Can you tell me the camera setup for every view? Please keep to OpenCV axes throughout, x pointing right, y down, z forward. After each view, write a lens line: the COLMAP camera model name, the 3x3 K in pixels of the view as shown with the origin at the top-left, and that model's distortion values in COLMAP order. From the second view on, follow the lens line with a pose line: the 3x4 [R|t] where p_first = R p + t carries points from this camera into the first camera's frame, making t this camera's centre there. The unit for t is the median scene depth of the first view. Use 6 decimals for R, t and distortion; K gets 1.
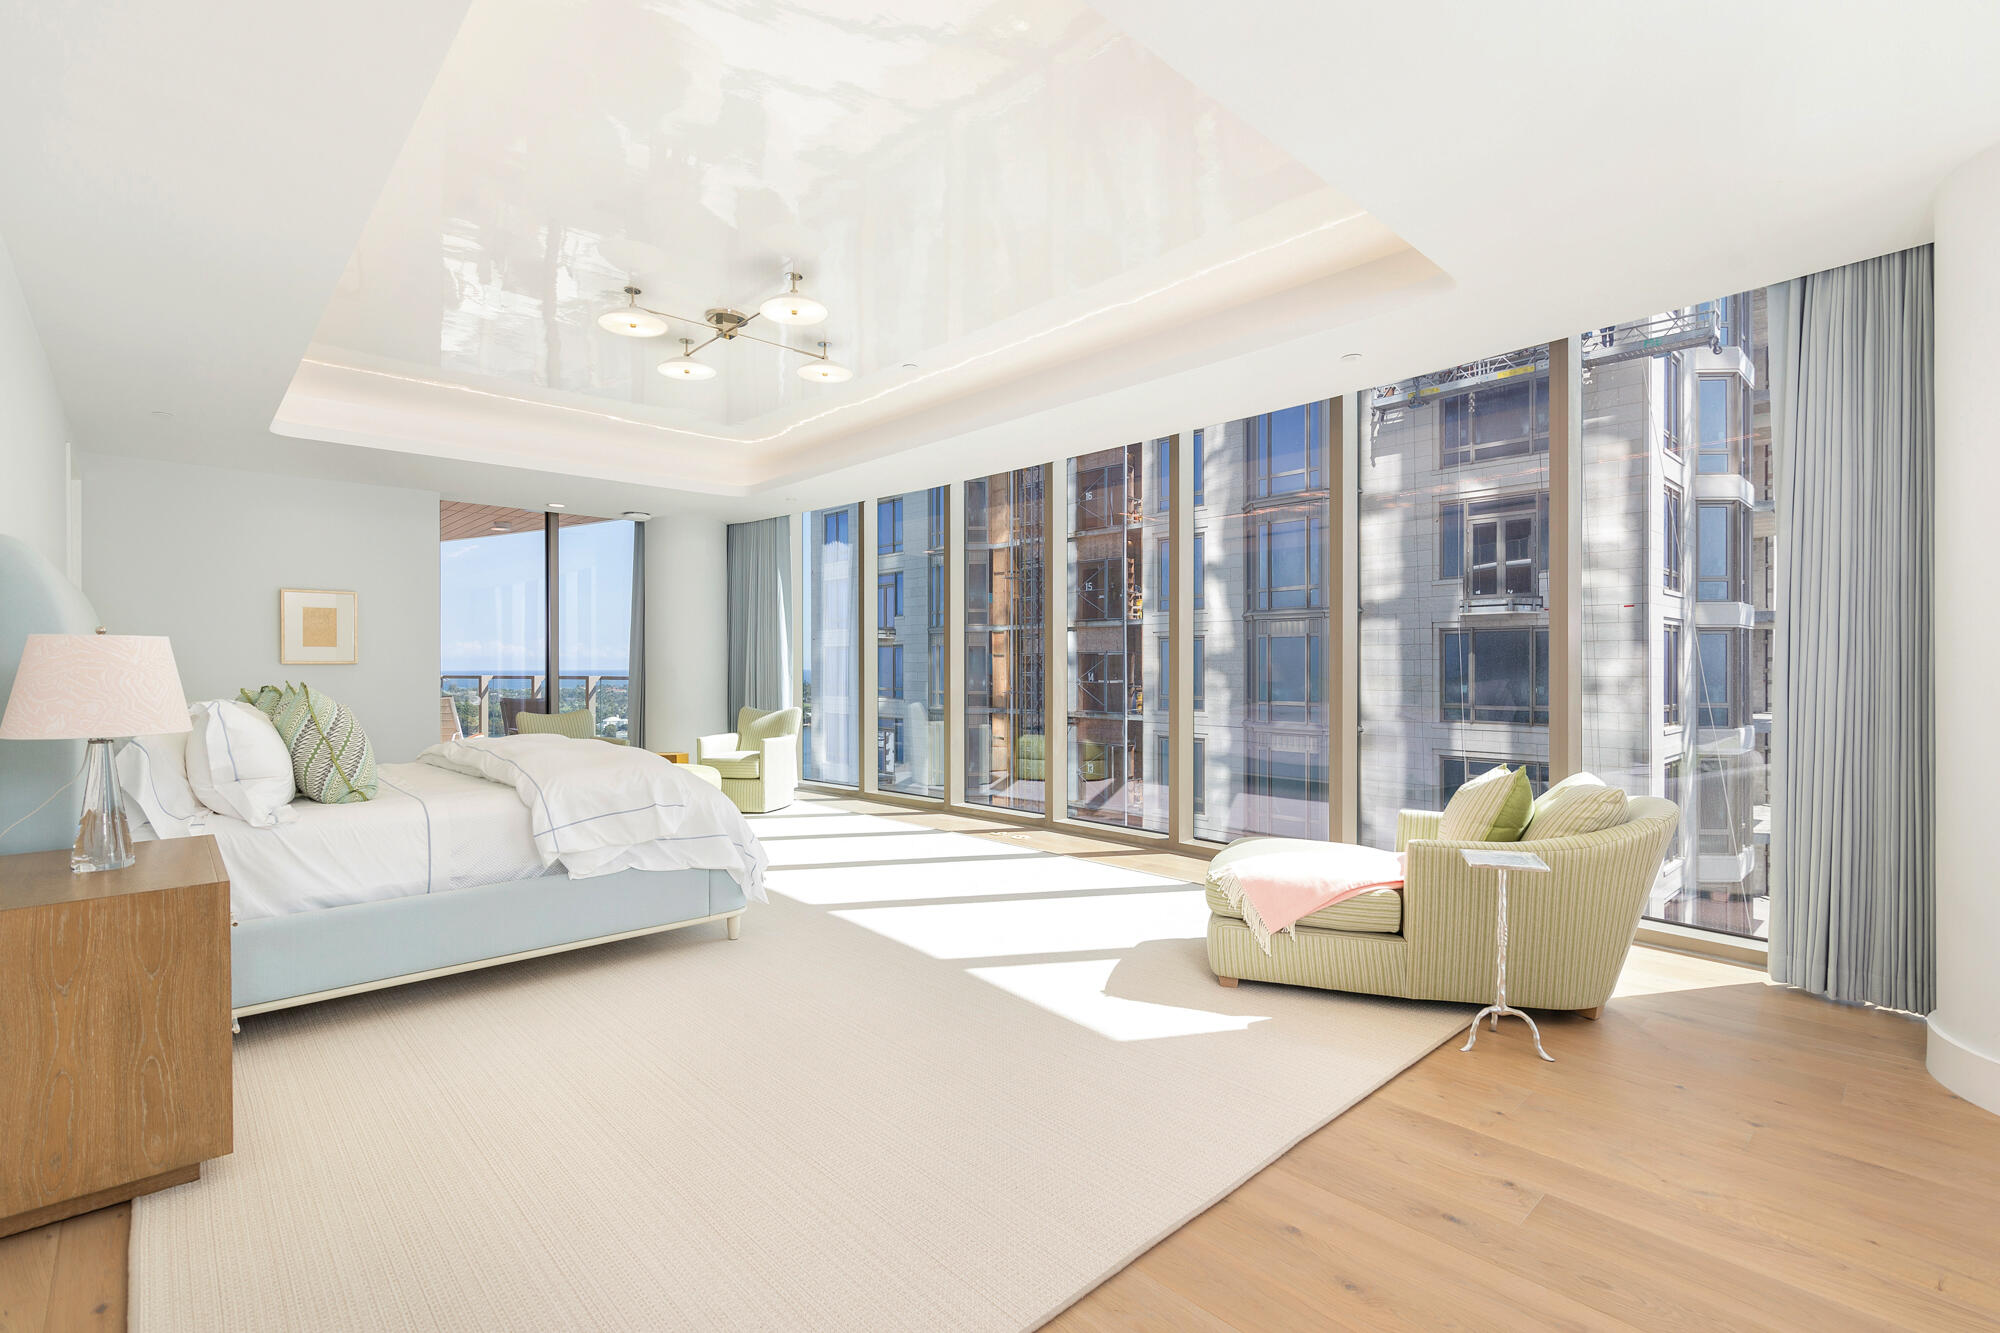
lens RADIAL K [[918.0, 0, 1004.5], [0, 918.0, 670.2], [0, 0, 1]] dist [0.004276, 0.000970]
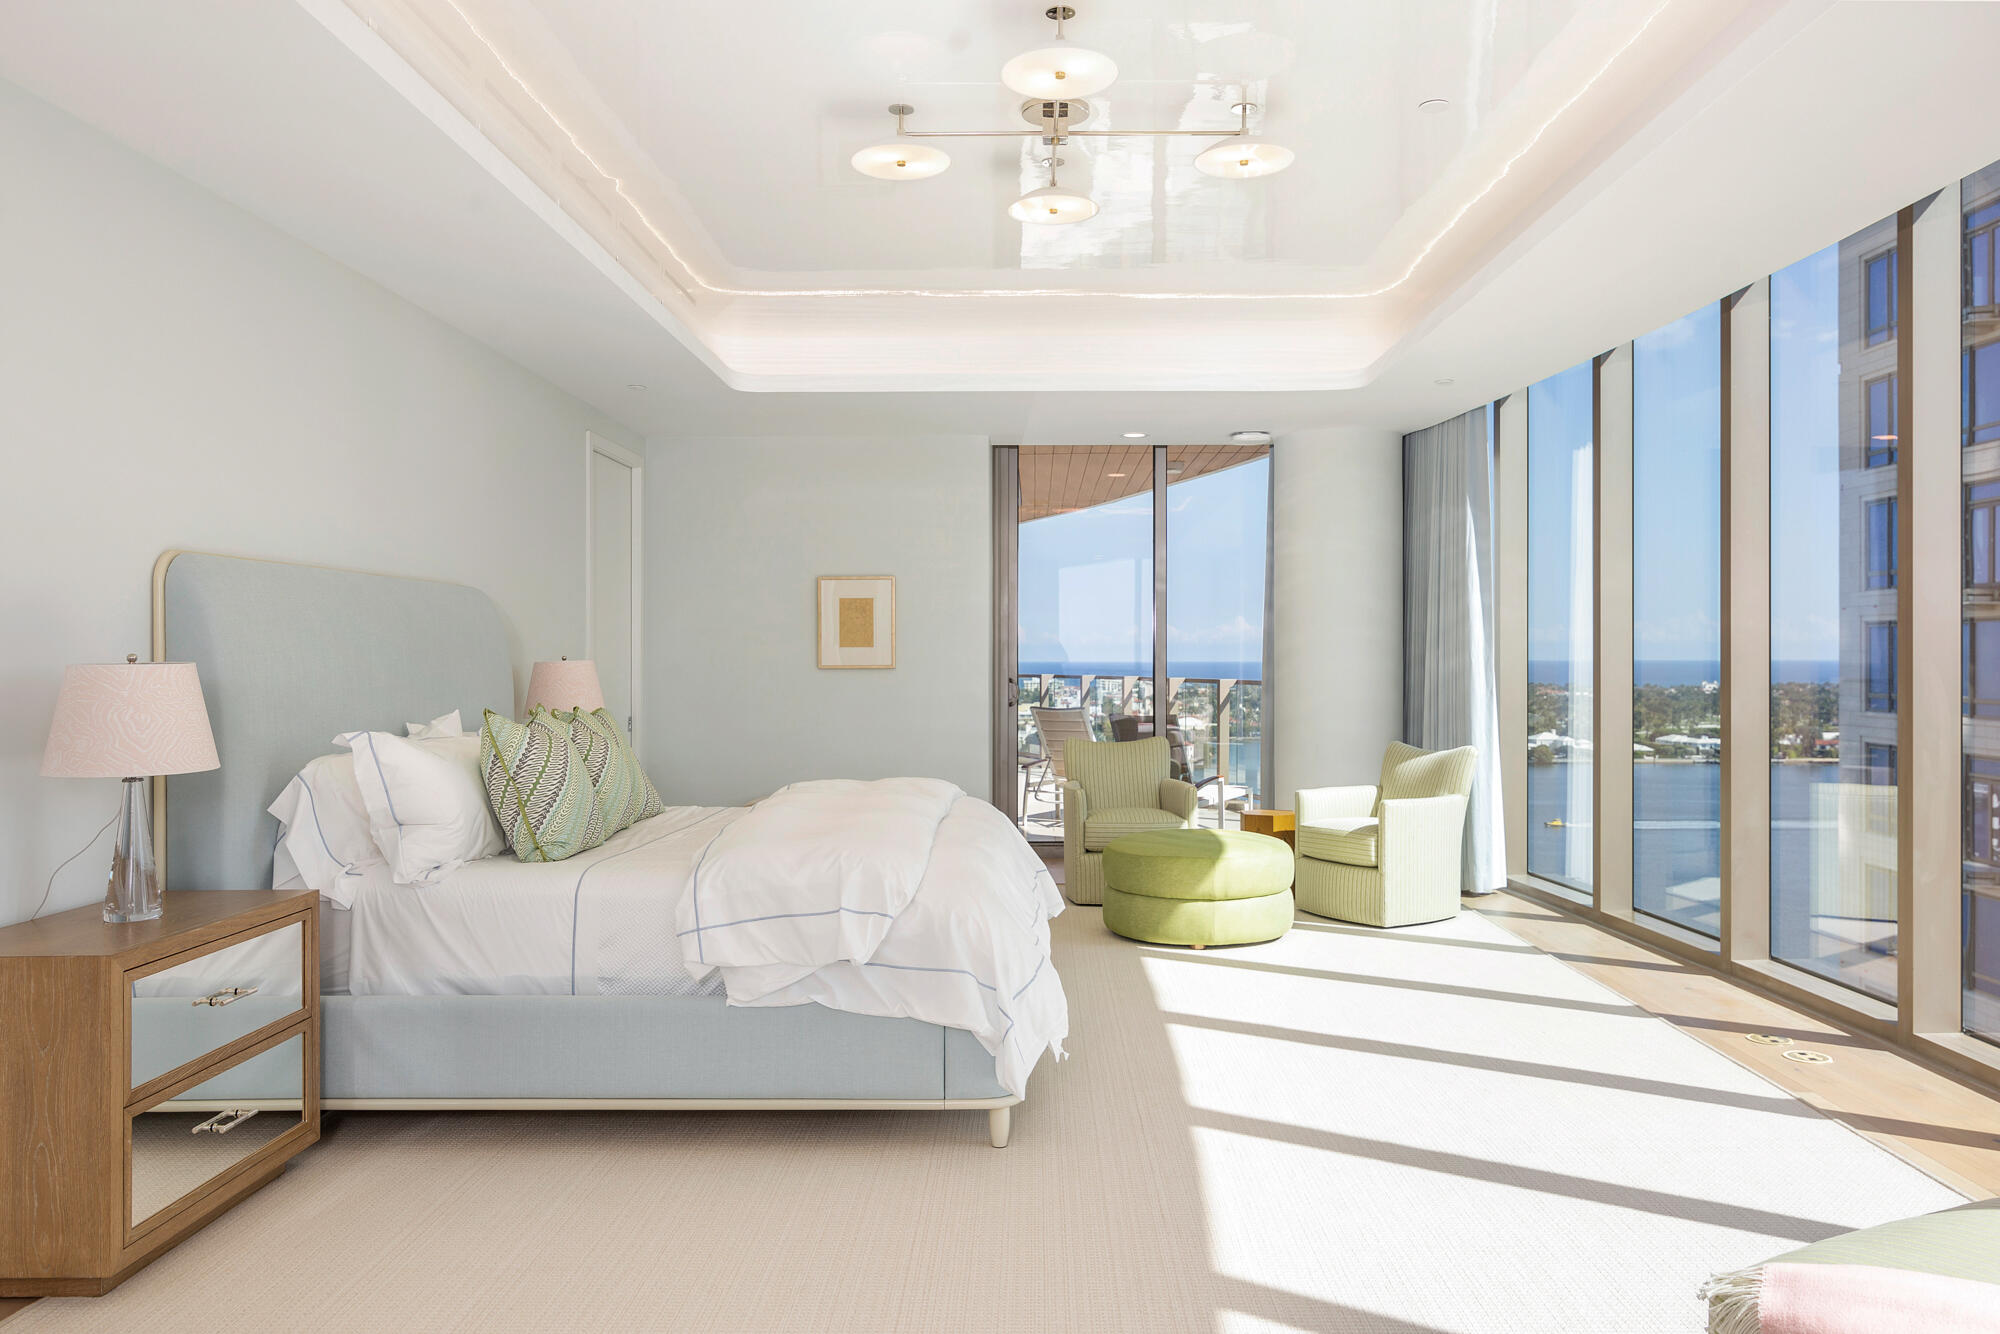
lens RADIAL K [[1444.3, 0, 1020.0], [0, 1444.3, 657.5], [0, 0, 1]] dist [0.006410, -0.003976]
pose [[0.725674, -0.001113, -0.688037, 0.421562], [-0.001355, 0.999994, -0.003046, -0.026481], [0.688037, 0.003142, 0.725669, 0.375248]]
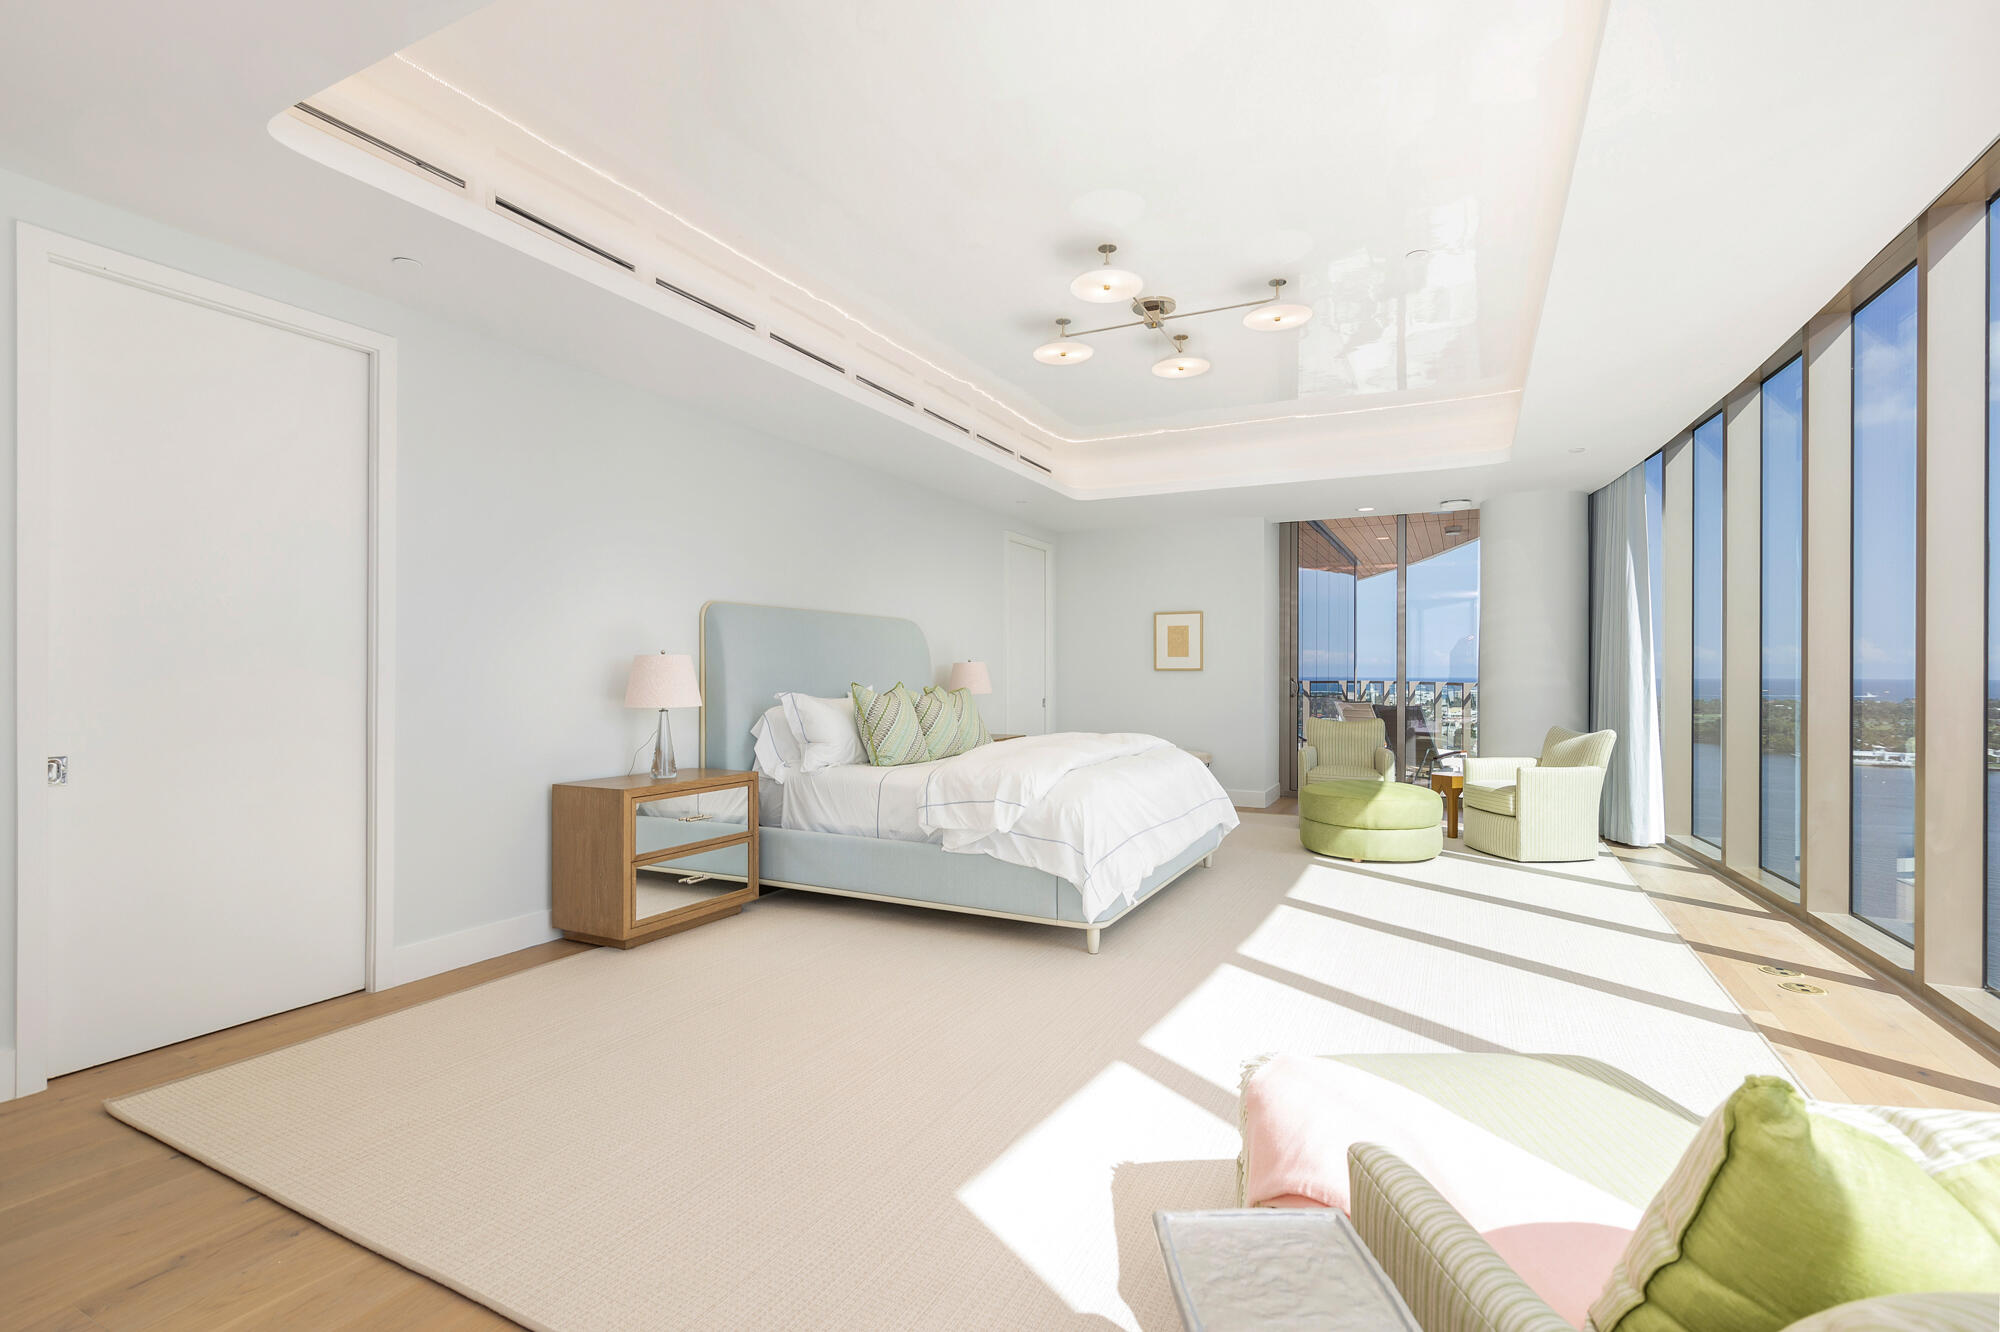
lens RADIAL K [[918.0, 0, 992.4], [0, 918.0, 679.9], [0, 0, 1]] dist [0.004276, 0.000970]
pose [[0.339558, 0.008704, -0.940545, 0.675223], [-0.007378, 0.999951, 0.006590, -0.002538], [0.940556, 0.004702, 0.339606, 0.657857]]
